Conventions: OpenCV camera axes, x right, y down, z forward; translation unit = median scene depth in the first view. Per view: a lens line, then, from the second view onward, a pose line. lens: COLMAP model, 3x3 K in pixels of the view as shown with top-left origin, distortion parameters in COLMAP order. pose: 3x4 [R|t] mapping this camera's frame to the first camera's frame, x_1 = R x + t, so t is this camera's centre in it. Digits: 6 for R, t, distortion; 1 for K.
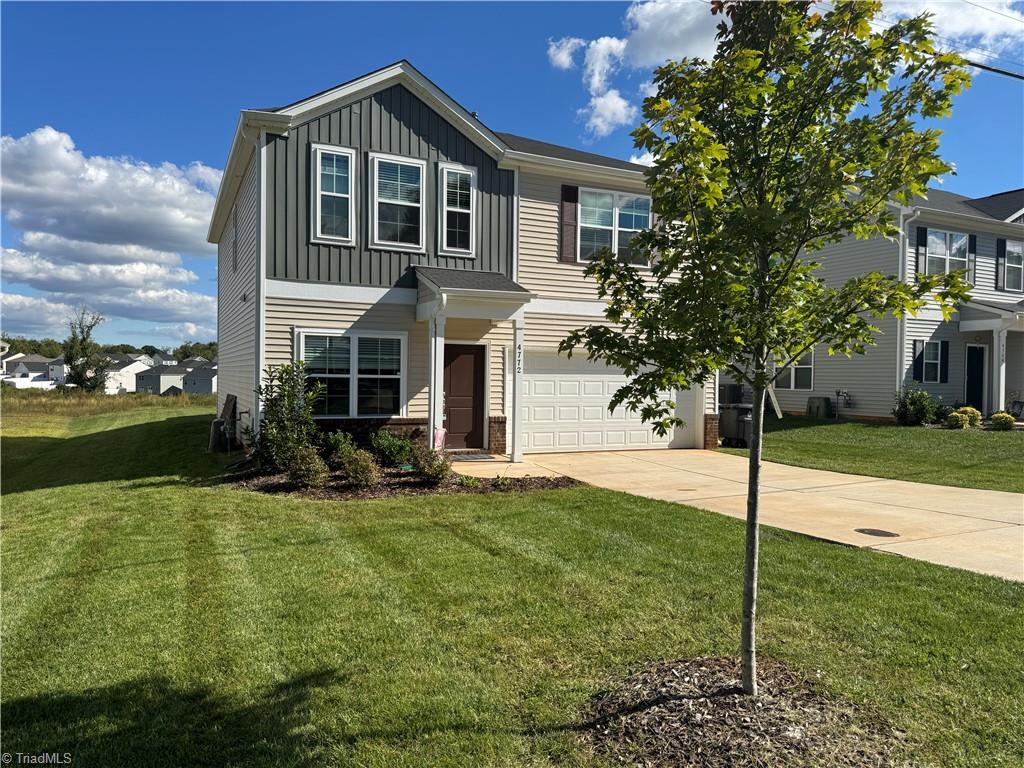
lens RADIAL K [[713.7, 0, 511.6], [0, 713.7, 391.1], [0, 0, 1]] dist [0.065941, -0.003605]
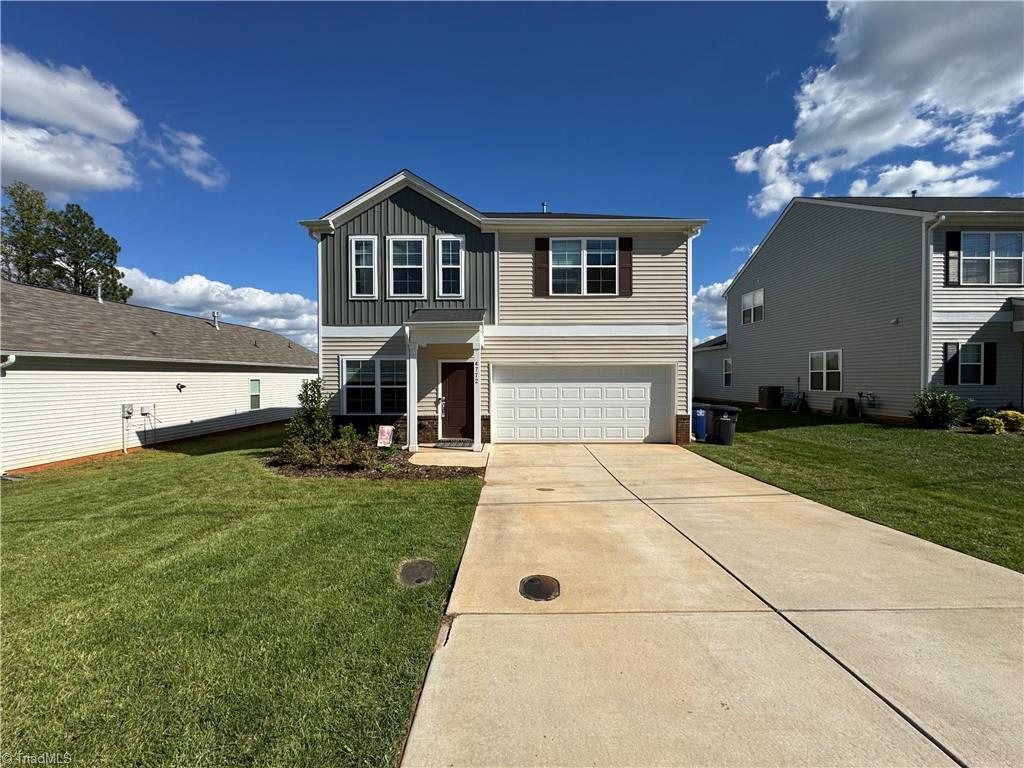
lens RADIAL K [[423.3, 0, 512.7], [0, 423.3, 380.7], [0, 0, 1]] dist [-0.000440, 0.000792]
pose [[0.903936, -0.011273, -0.427519, 0.384297], [0.005525, 0.999877, -0.014681, -0.017725], [0.427632, 0.010908, 0.903887, 0.308519]]
